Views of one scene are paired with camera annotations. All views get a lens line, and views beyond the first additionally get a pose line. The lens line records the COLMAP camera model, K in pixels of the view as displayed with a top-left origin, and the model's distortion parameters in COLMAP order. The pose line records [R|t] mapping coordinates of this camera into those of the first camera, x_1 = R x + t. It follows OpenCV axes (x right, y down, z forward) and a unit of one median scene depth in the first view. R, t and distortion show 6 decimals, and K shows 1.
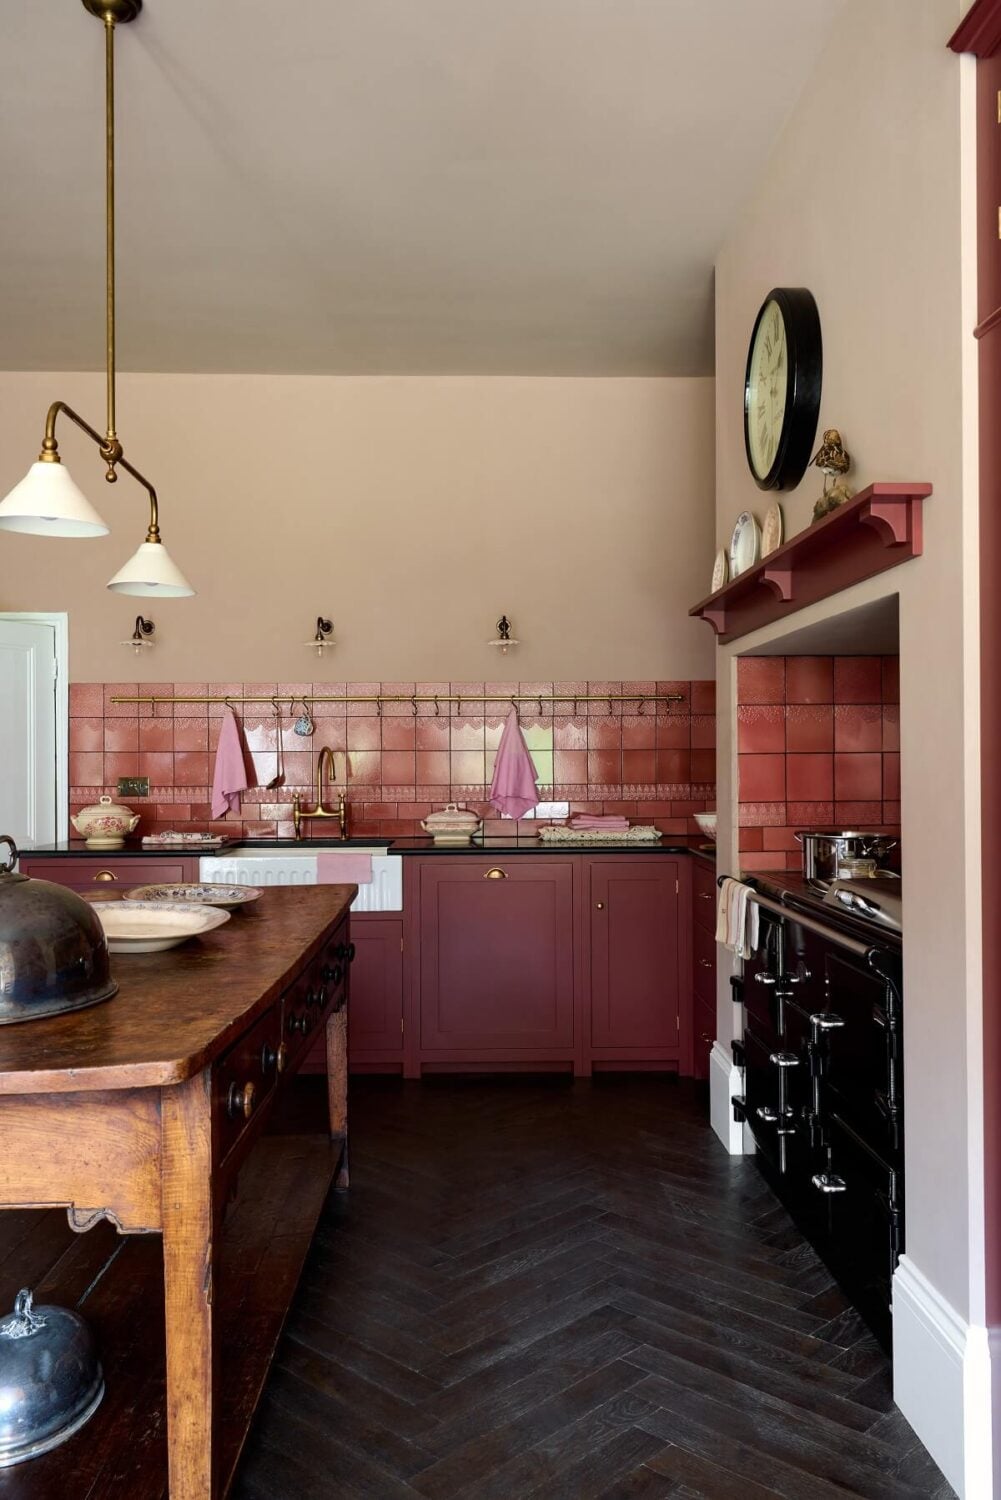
lens RADIAL K [[1206.7, 0, 504.3], [0, 1206.7, 752.6], [0, 0, 1]] dist [0.033007, -0.005070]
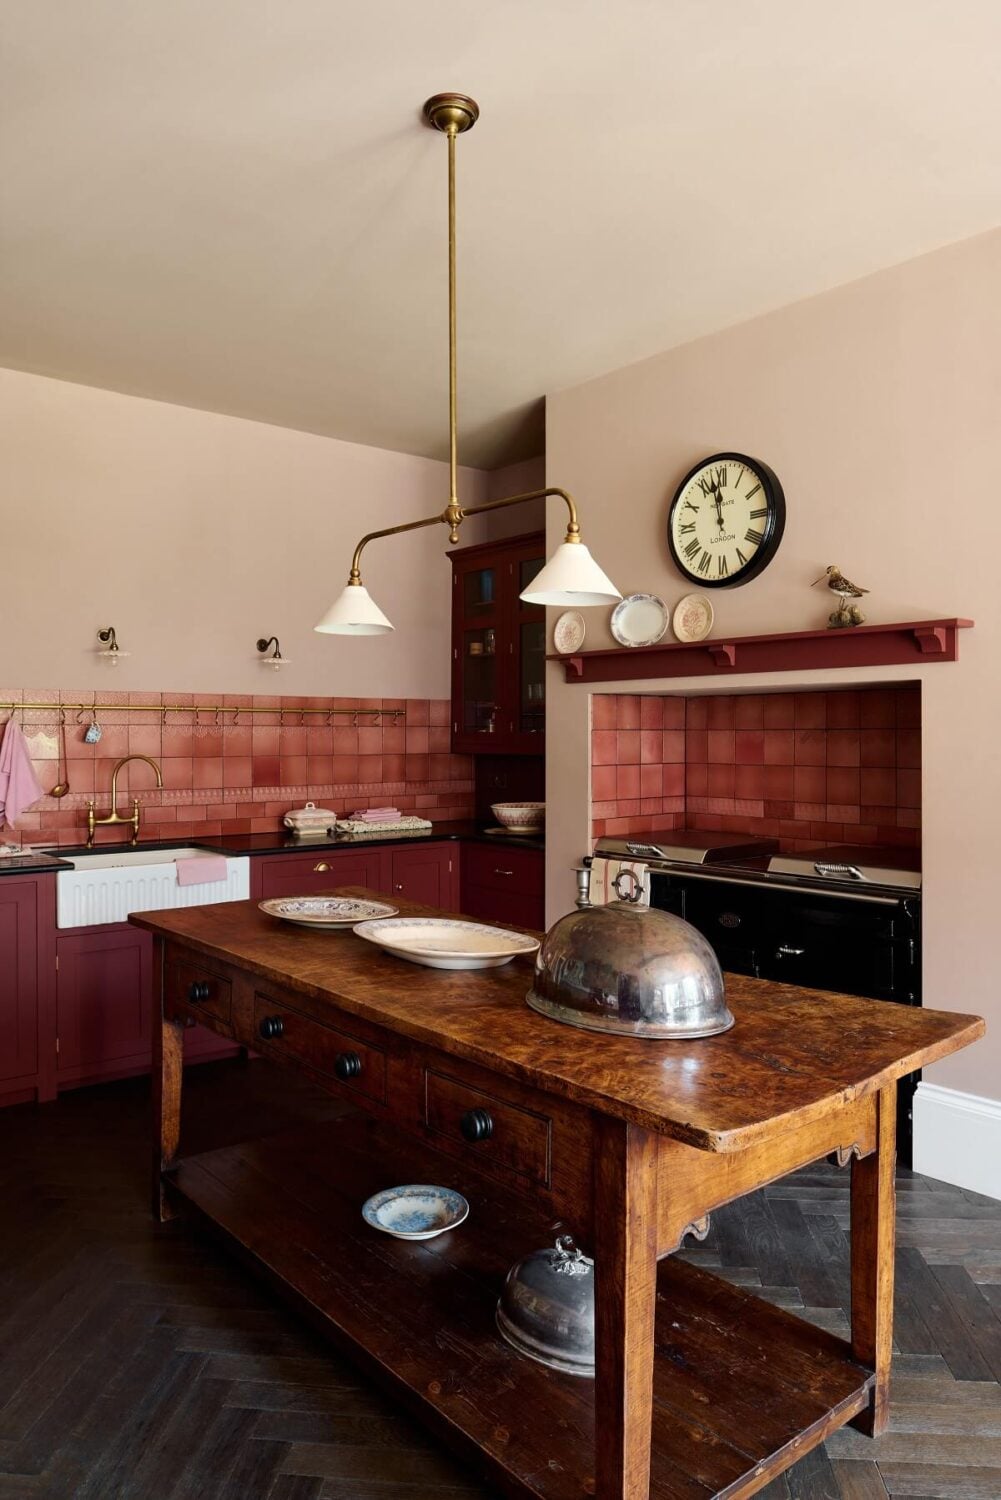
lens RADIAL K [[1029.6, 0, 497.2], [0, 1029.6, 740.2], [0, 0, 1]] dist [-0.006584, -0.001636]
pose [[0.786239, 0.002327, 0.617918, -0.448486], [-0.007157, 0.999960, 0.005340, -0.024648], [-0.617881, -0.008621, 0.786225, 0.119551]]
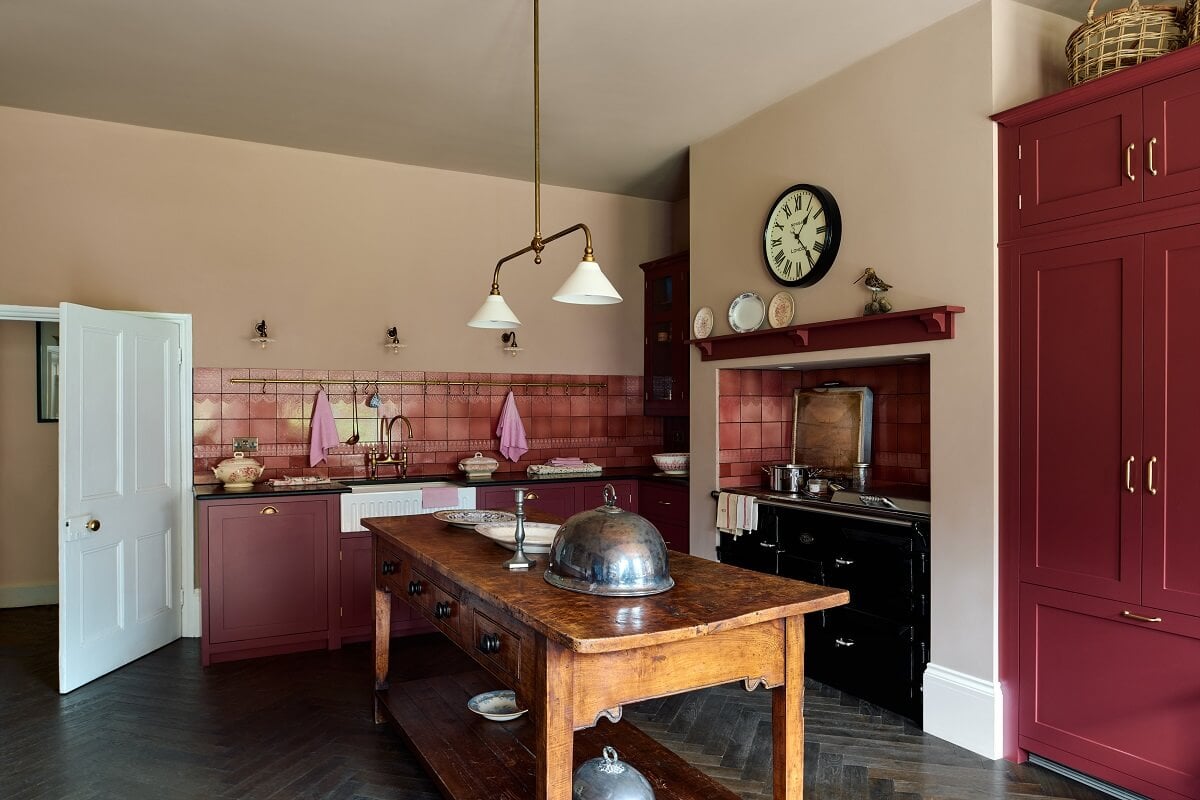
lens RADIAL K [[823.6, 0, 612.1], [0, 823.6, 415.8], [0, 0, 1]] dist [-0.006584, -0.001636]
pose [[0.890830, -0.001003, 0.454335, -0.377081], [-0.004331, 0.999933, 0.010698, -0.016591], [-0.454316, -0.011498, 0.890767, -0.014682]]
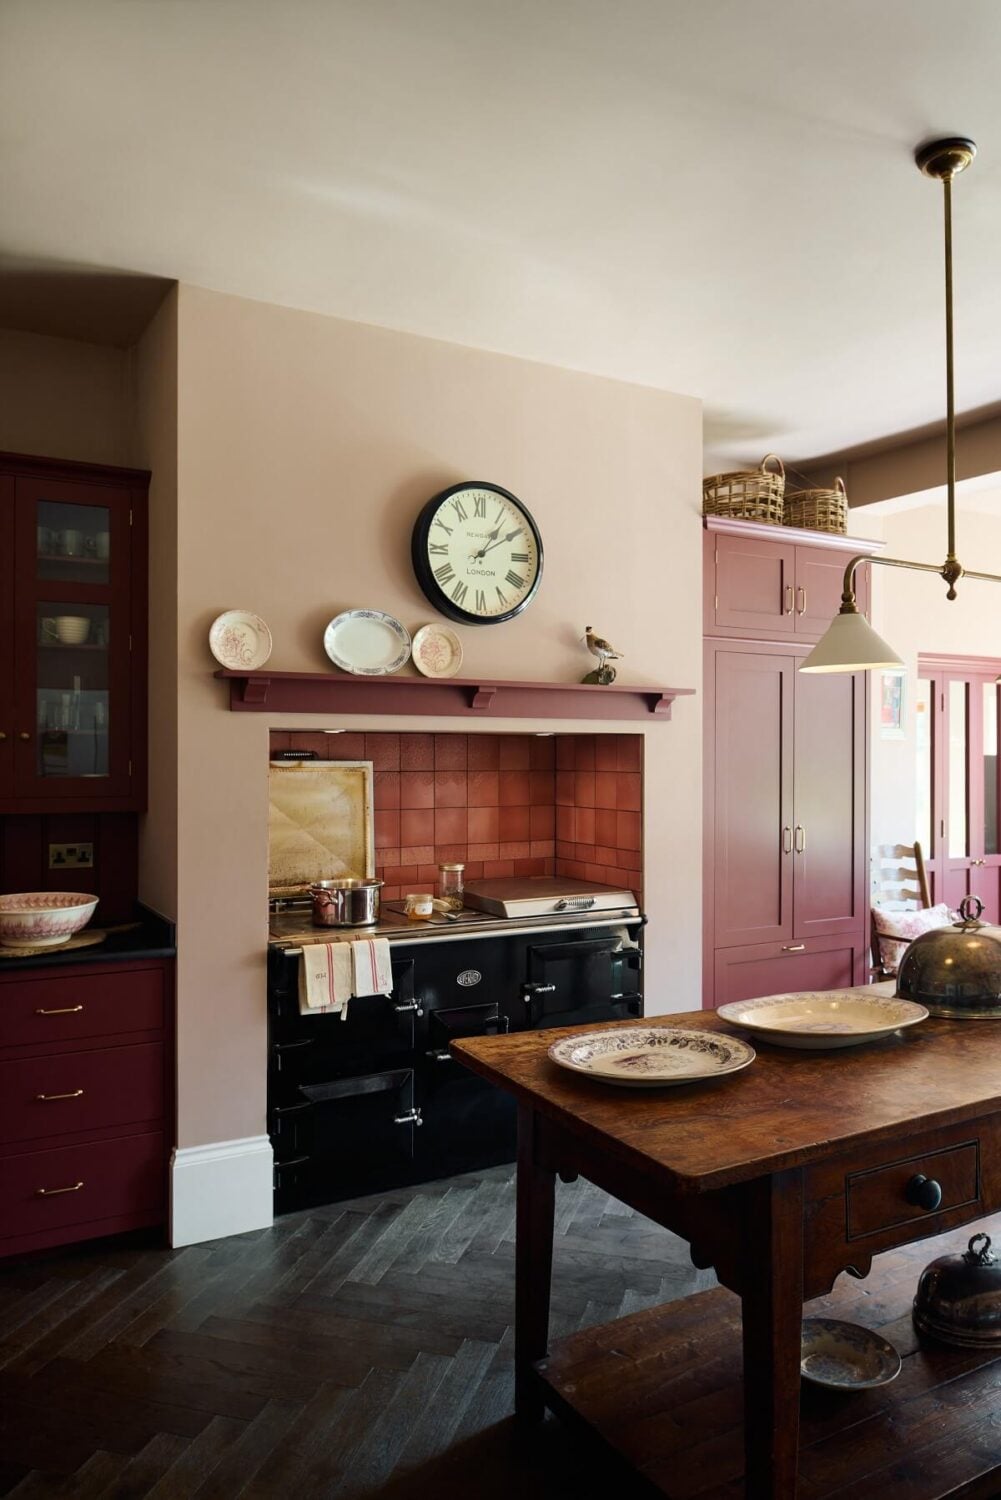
lens RADIAL K [[1029.6, 0, 497.2], [0, 1029.6, 740.2], [0, 0, 1]] dist [-0.006584, -0.001636]
pose [[-0.471625, 0.013783, 0.881692, -0.481380], [-0.005102, 0.999818, -0.018359, -0.040627], [-0.881785, -0.013157, -0.471469, 0.919209]]
